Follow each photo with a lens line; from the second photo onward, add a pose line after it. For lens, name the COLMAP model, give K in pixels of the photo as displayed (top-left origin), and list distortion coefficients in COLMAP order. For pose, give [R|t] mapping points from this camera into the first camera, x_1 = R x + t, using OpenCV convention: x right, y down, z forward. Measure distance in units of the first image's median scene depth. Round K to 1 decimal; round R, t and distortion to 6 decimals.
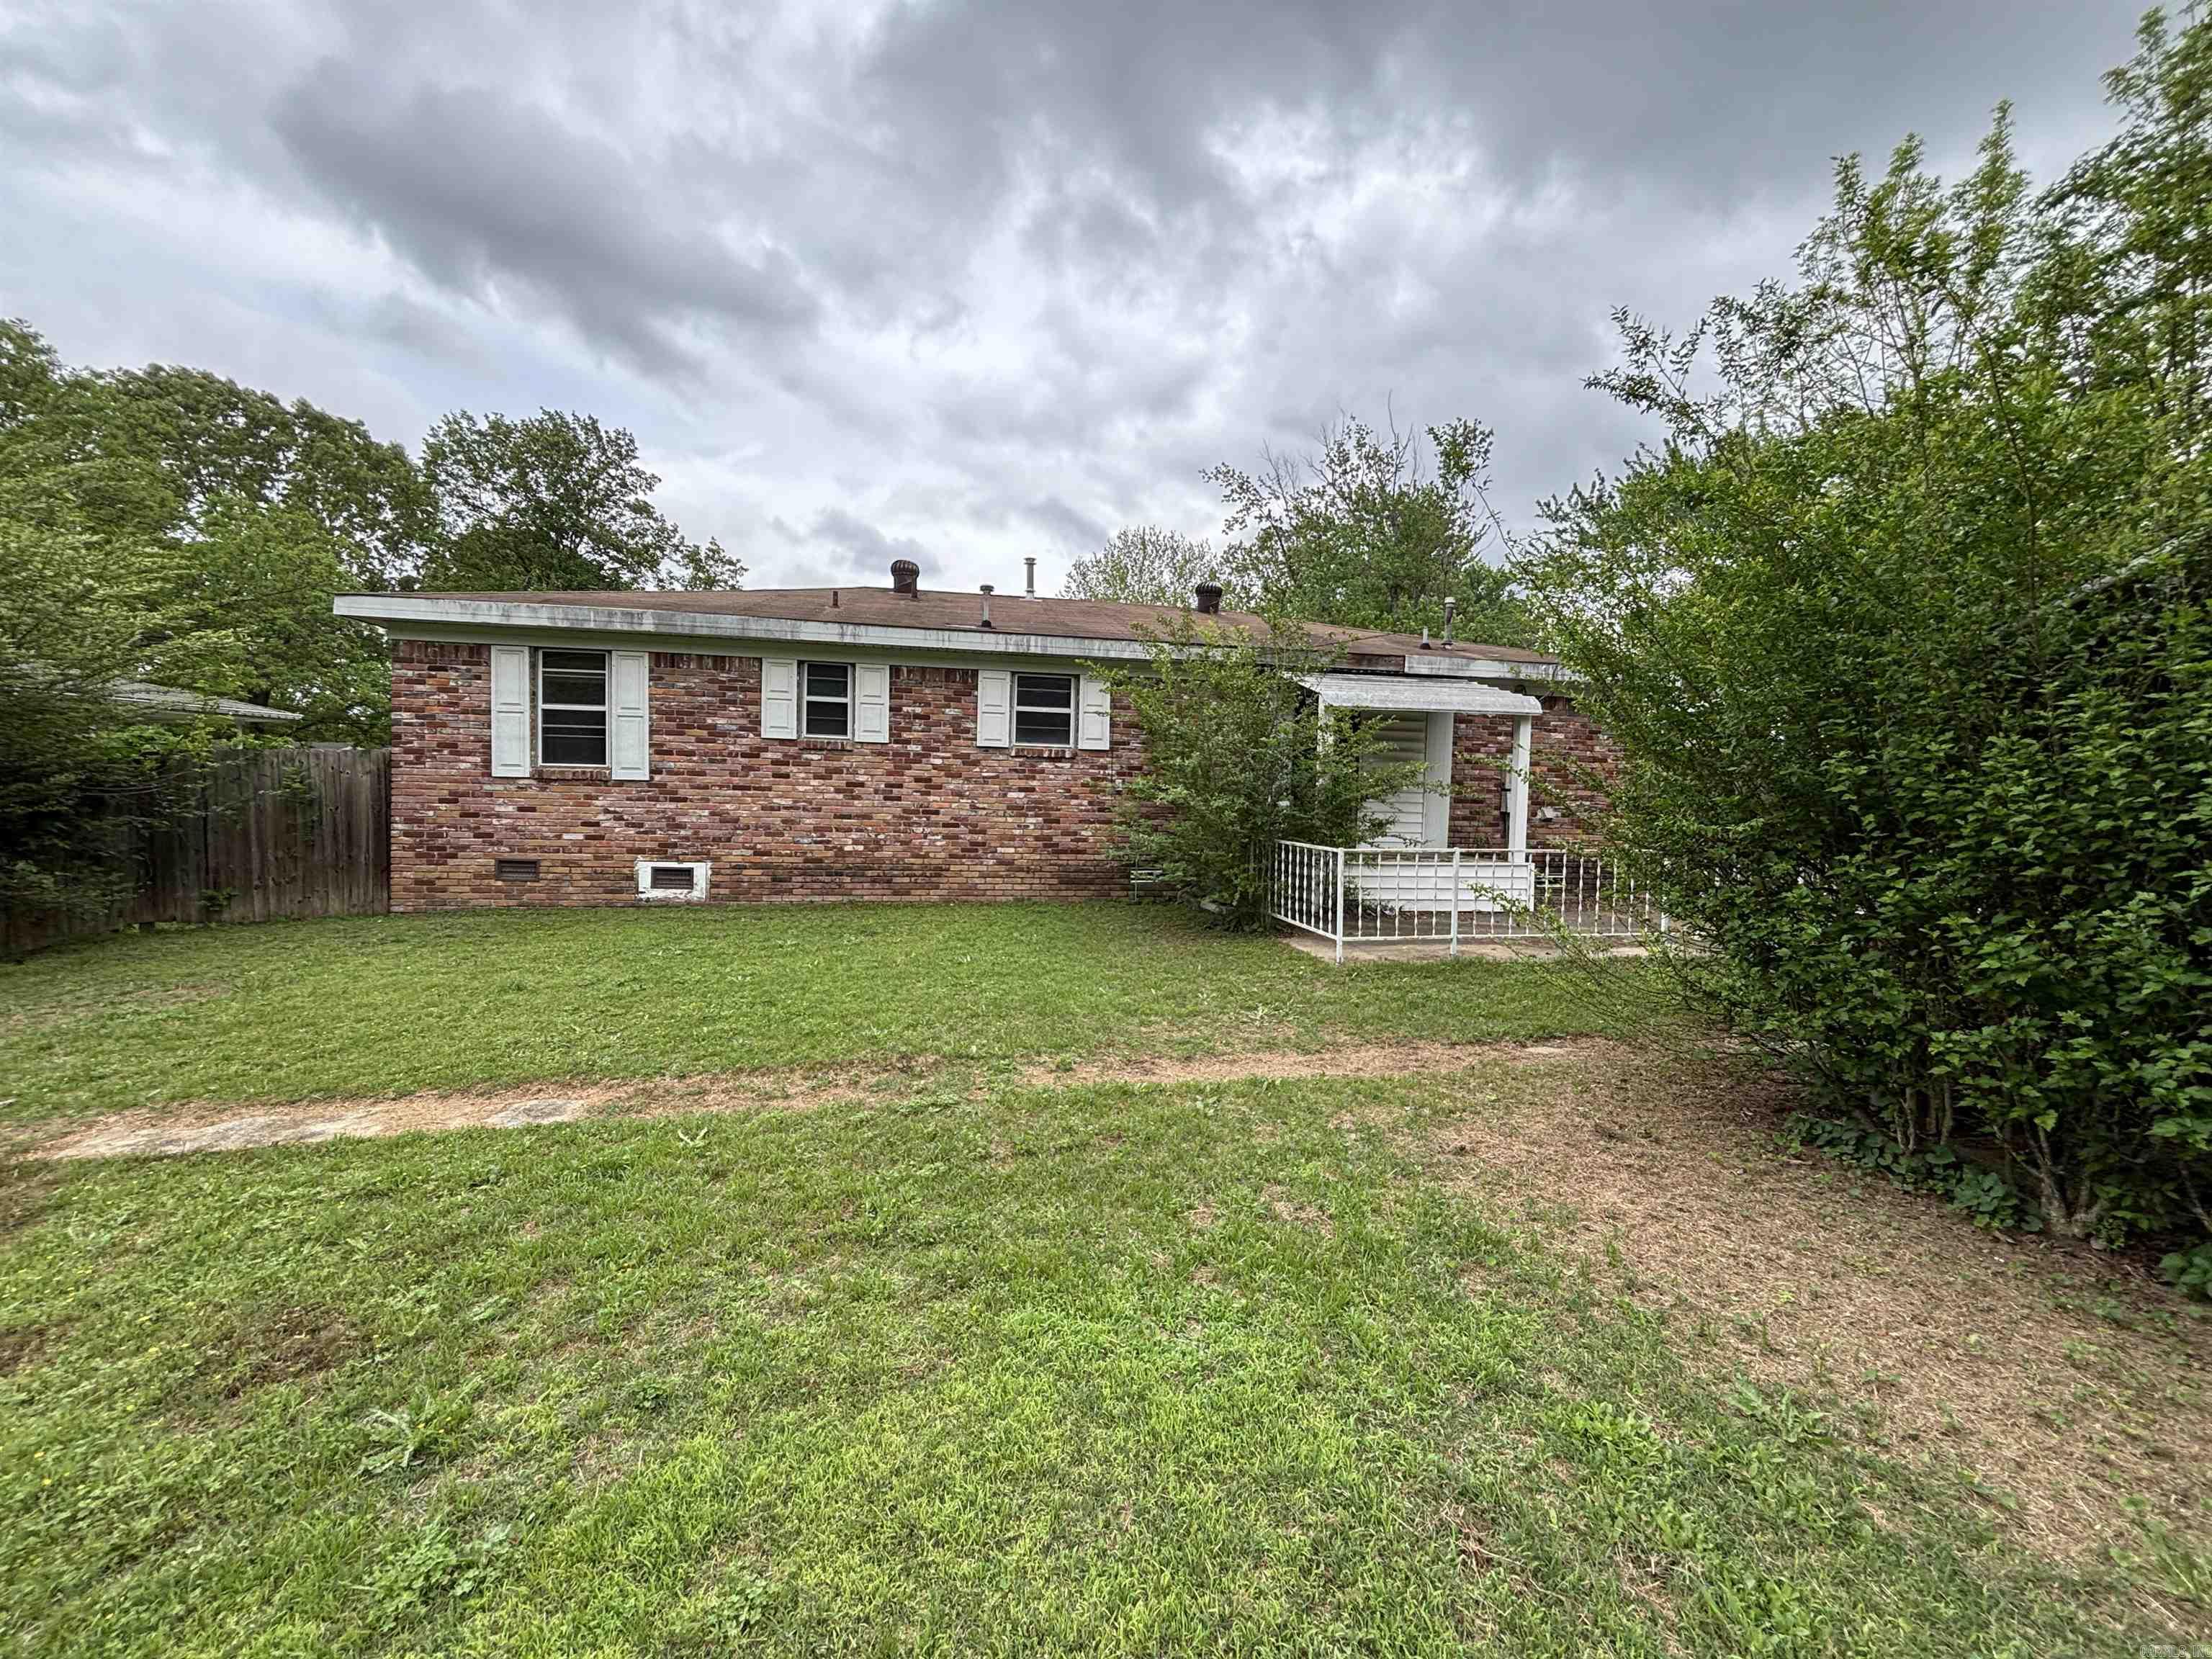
lens RADIAL K [[917.1, 0, 1104.3], [0, 917.1, 855.1], [0, 0, 1]] dist [0.025230, -0.000404]
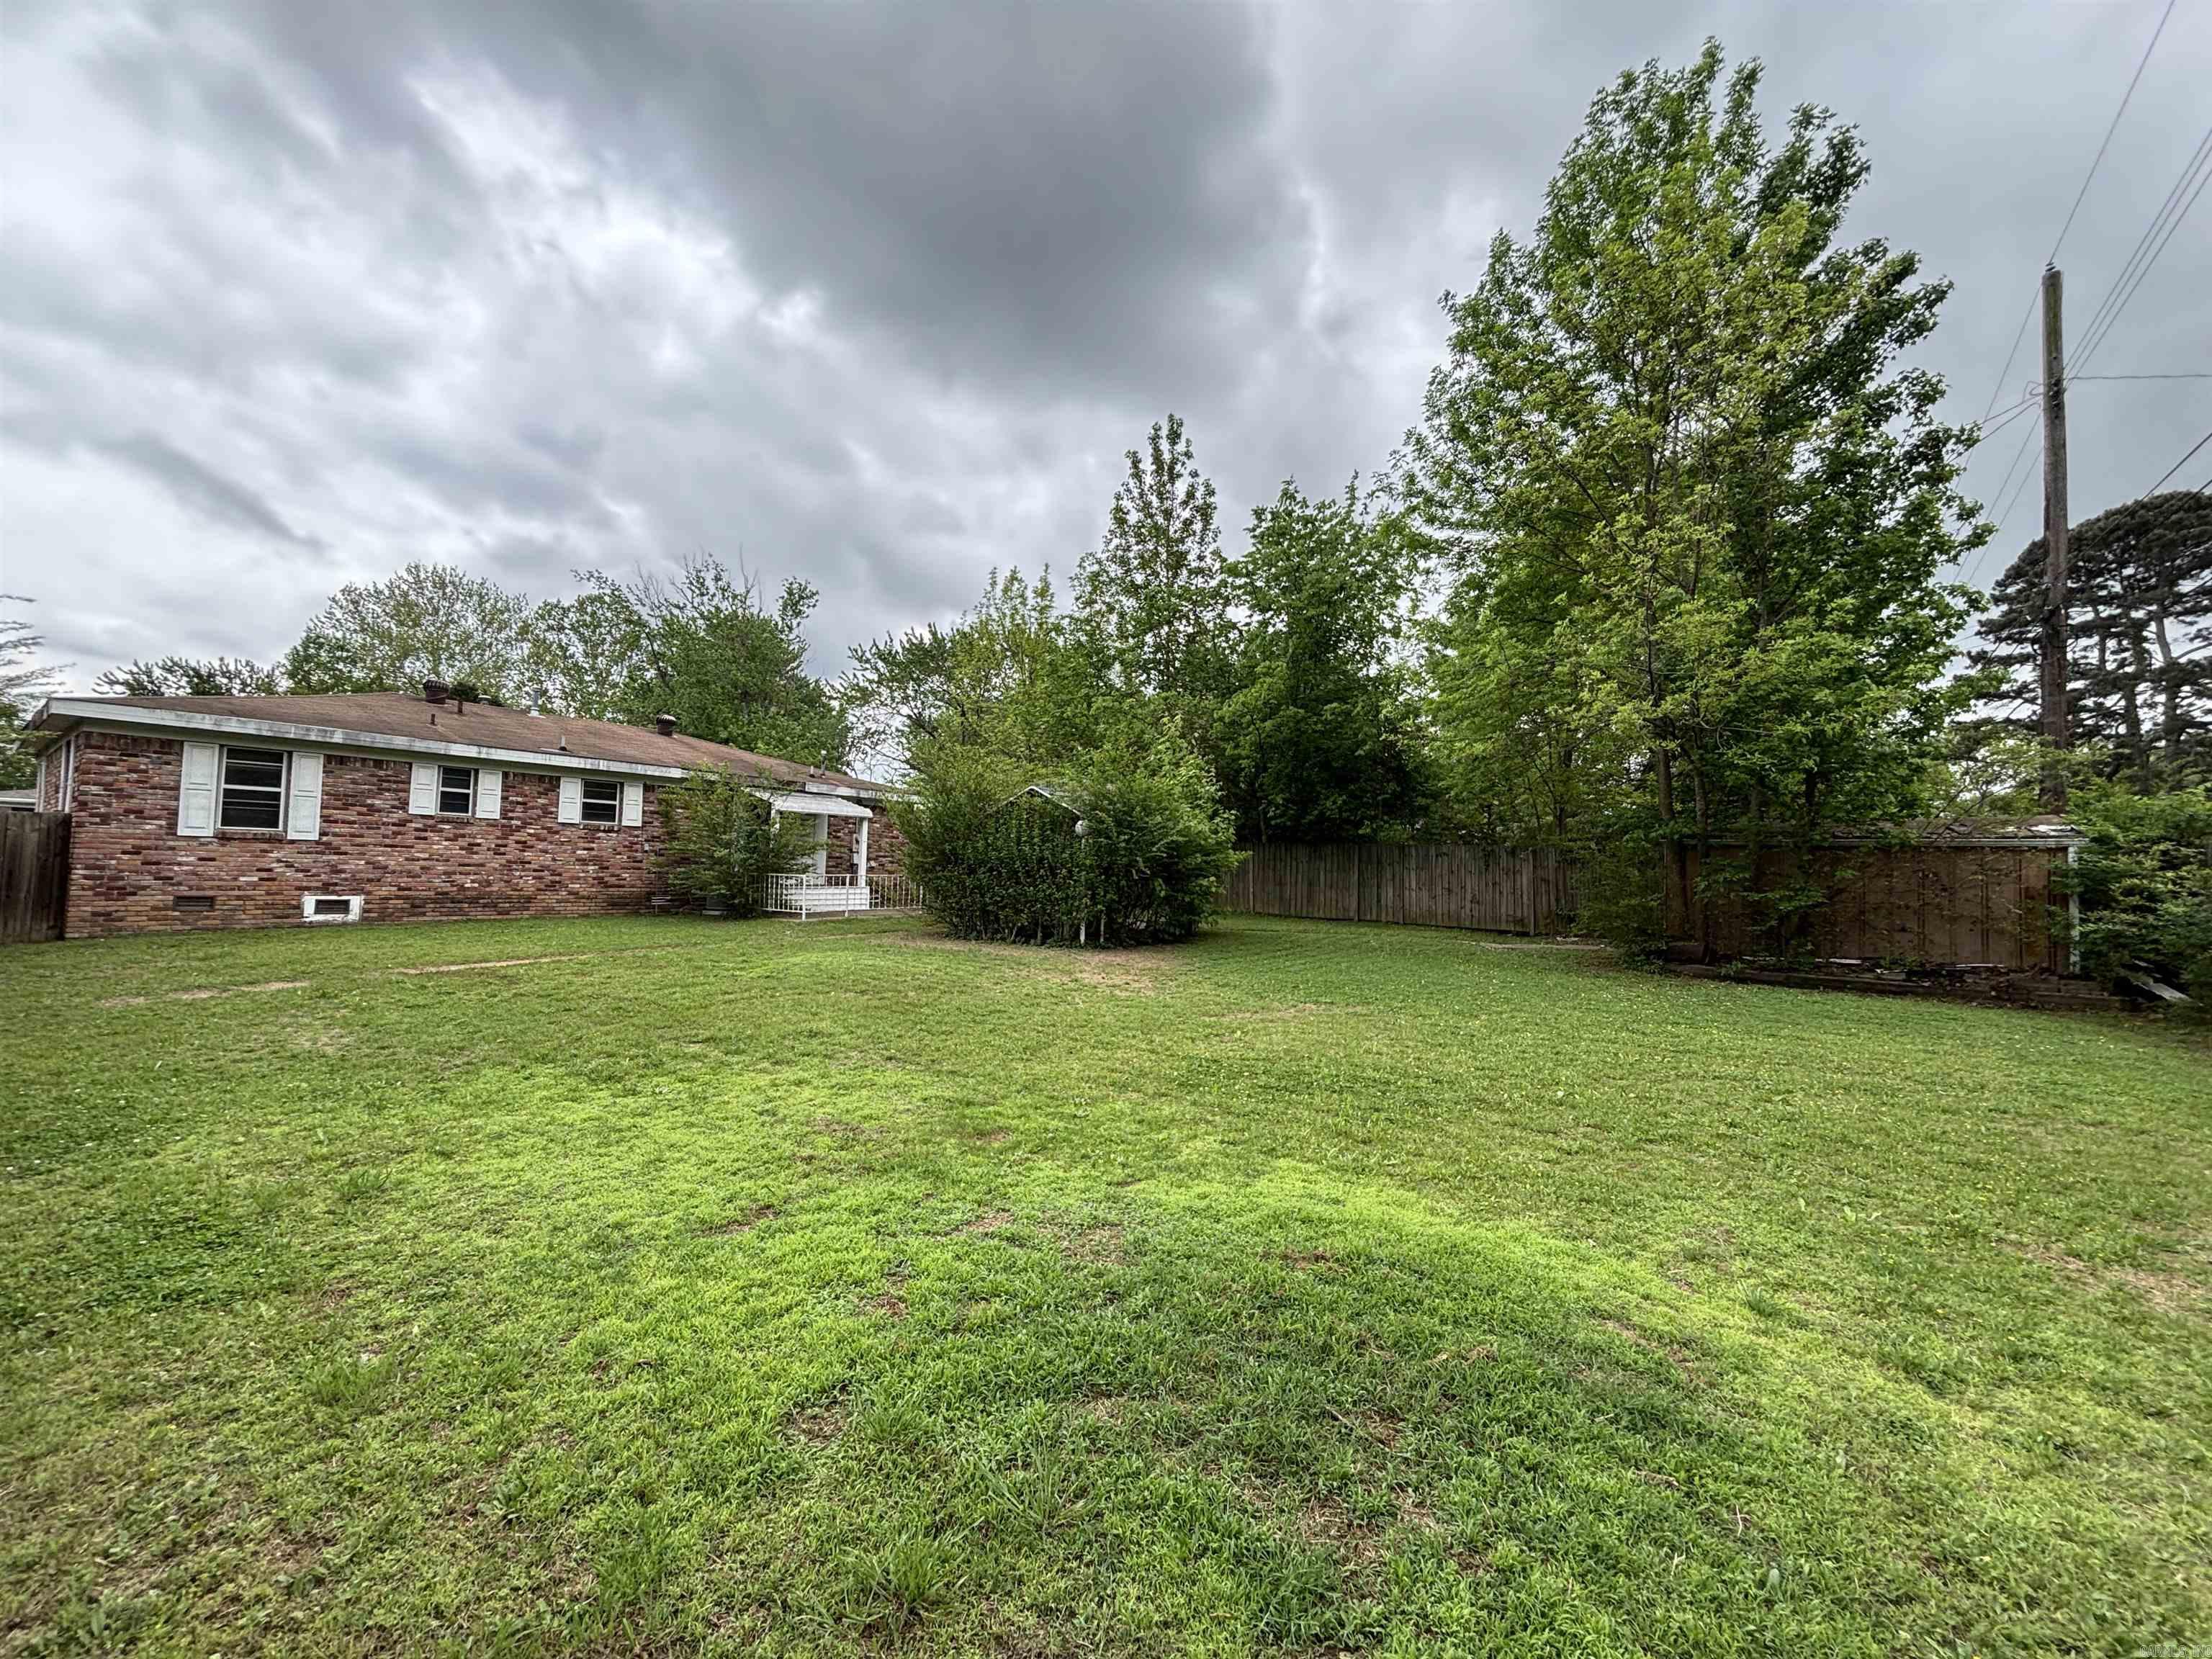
lens RADIAL K [[917.1, 0, 1104.3], [0, 917.1, 855.1], [0, 0, 1]] dist [0.025230, -0.000404]
pose [[0.730342, 0.009184, 0.683020, -0.573572], [0.033932, 0.998187, -0.049705, 0.056812], [-0.682239, 0.059478, 0.728706, -0.897251]]
